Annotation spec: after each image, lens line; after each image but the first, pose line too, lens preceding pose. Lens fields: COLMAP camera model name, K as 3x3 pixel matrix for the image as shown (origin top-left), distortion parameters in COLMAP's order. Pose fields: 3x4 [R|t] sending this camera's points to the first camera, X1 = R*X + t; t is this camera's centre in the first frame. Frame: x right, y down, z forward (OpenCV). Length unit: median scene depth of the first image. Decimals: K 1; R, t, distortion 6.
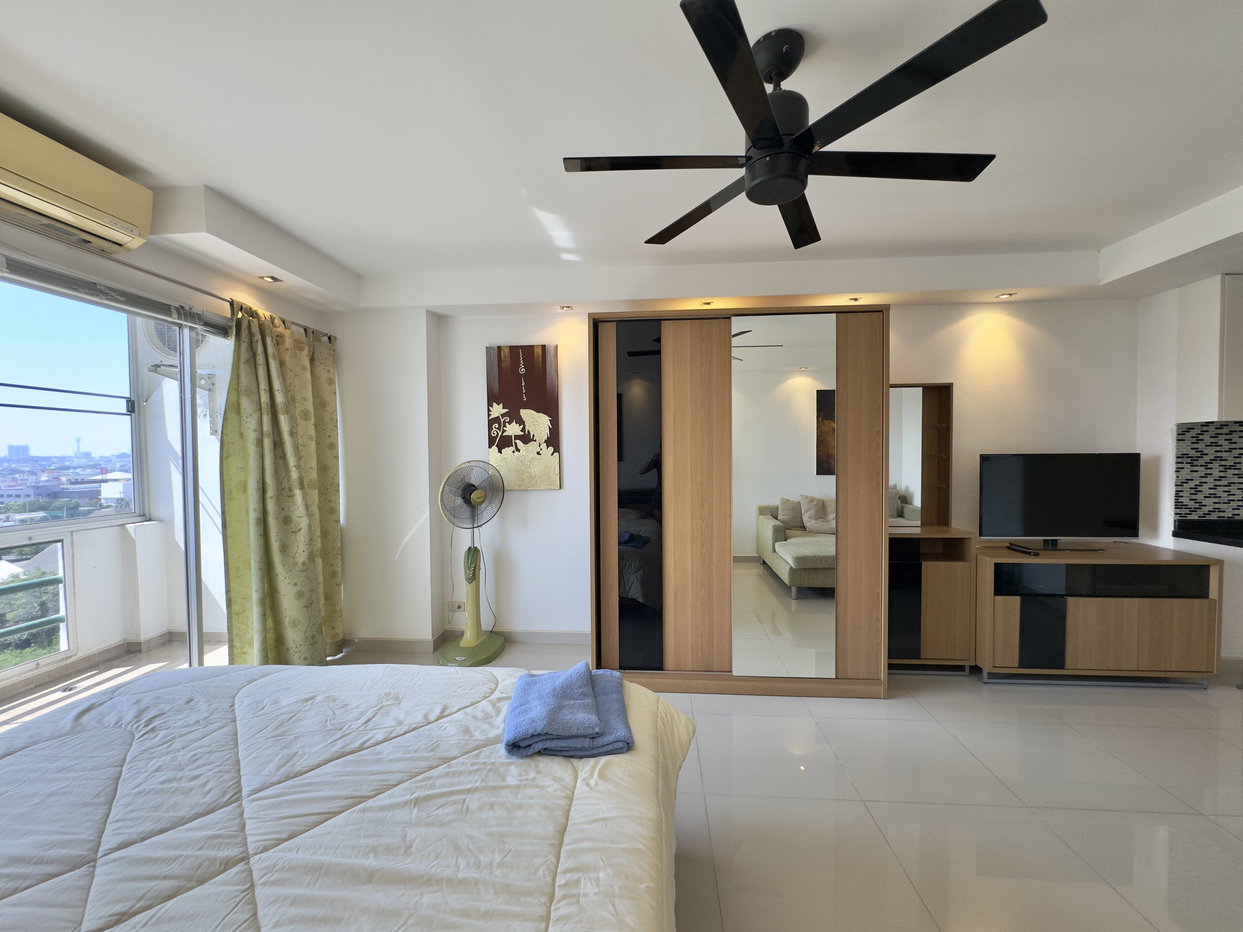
lens RADIAL K [[496.1, 0, 621.5], [0, 496.1, 466.0], [0, 0, 1]] dist [-0.000245, -0.000076]
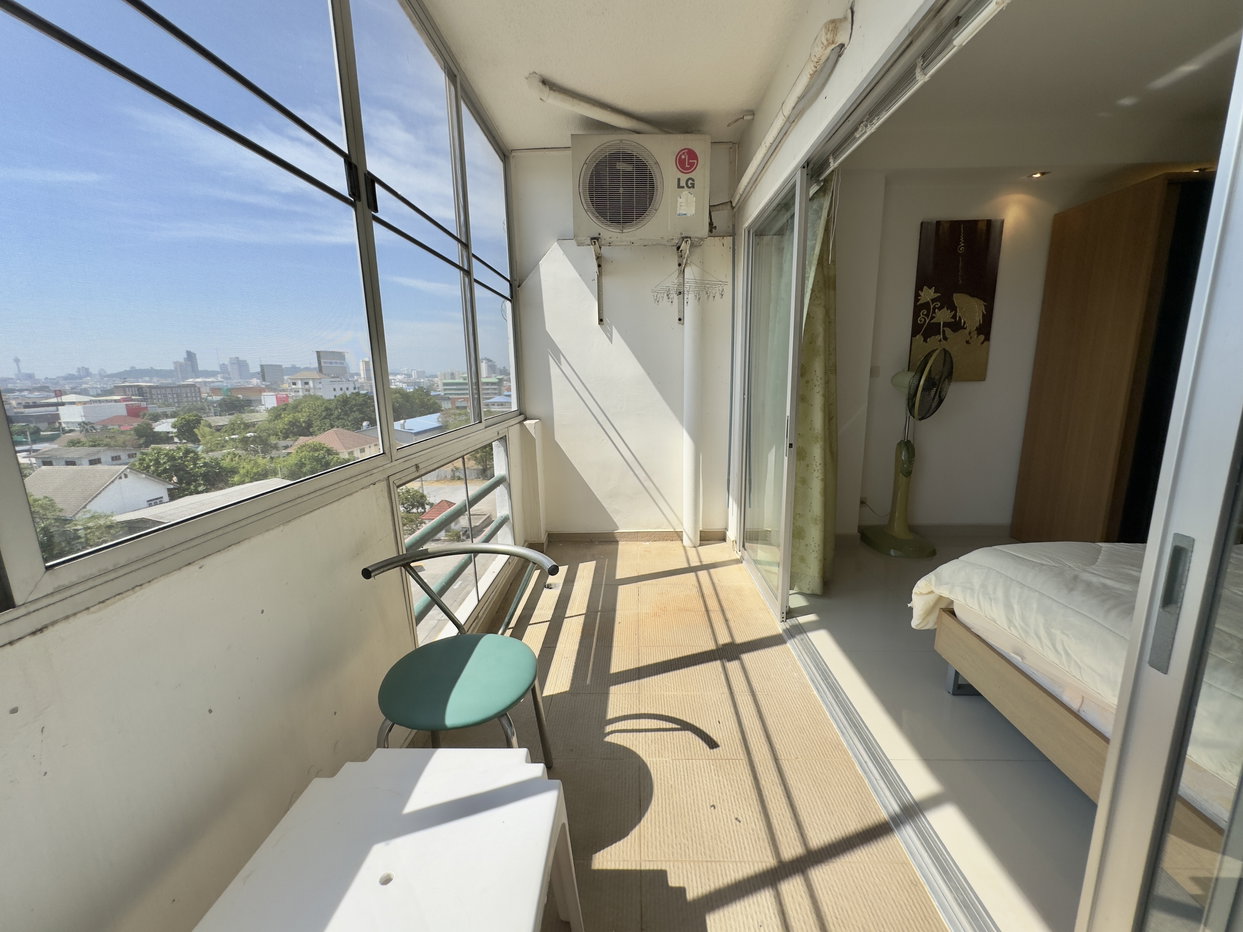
lens RADIAL K [[496.1, 0, 621.5], [0, 496.1, 466.0], [0, 0, 1]] dist [-0.000245, -0.000076]
pose [[0.998957, -0.012829, 0.043826, -0.870080], [0.005634, 0.987019, 0.160506, 0.051696], [-0.045317, -0.160092, 0.986061, 0.061920]]
